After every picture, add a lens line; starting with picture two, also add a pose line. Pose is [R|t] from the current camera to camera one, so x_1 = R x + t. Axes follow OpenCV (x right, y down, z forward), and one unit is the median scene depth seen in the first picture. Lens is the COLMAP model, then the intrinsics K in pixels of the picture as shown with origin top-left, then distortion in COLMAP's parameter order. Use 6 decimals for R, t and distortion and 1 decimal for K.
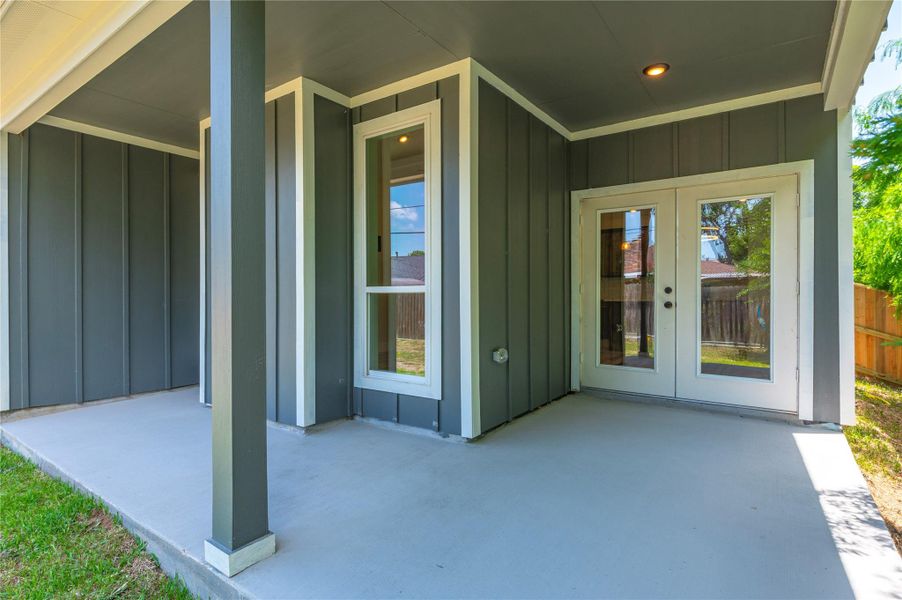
lens RADIAL K [[458.6, 0, 453.1], [0, 458.6, 296.4], [0, 0, 1]] dist [-0.004196, -0.000130]
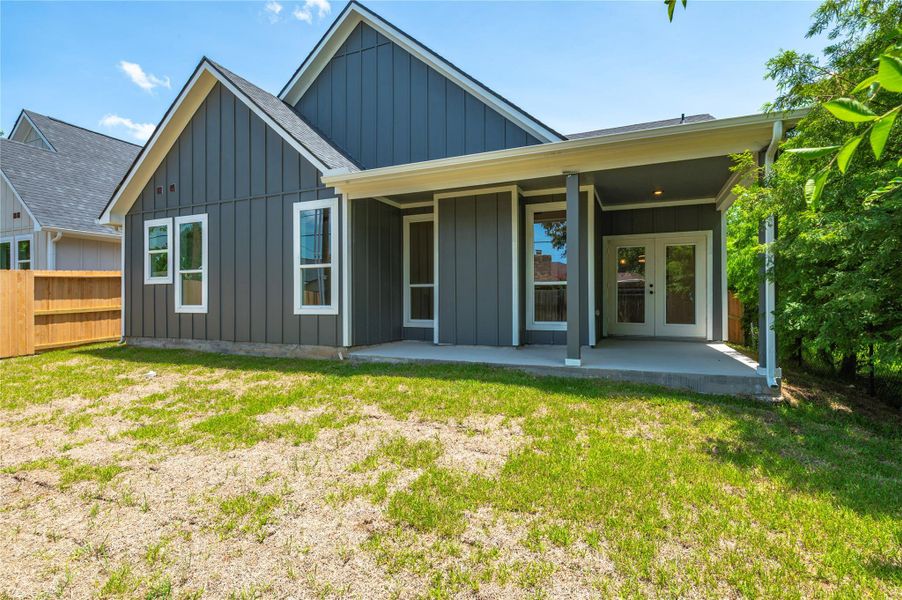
lens RADIAL K [[458.6, 0, 447.8], [0, 458.6, 300.1], [0, 0, 1]] dist [-0.004196, -0.000130]
pose [[0.974705, -0.000748, 0.223492, -1.054161], [0.002033, 0.999983, -0.005520, 0.072337], [-0.223484, 0.005834, 0.974690, -0.981991]]
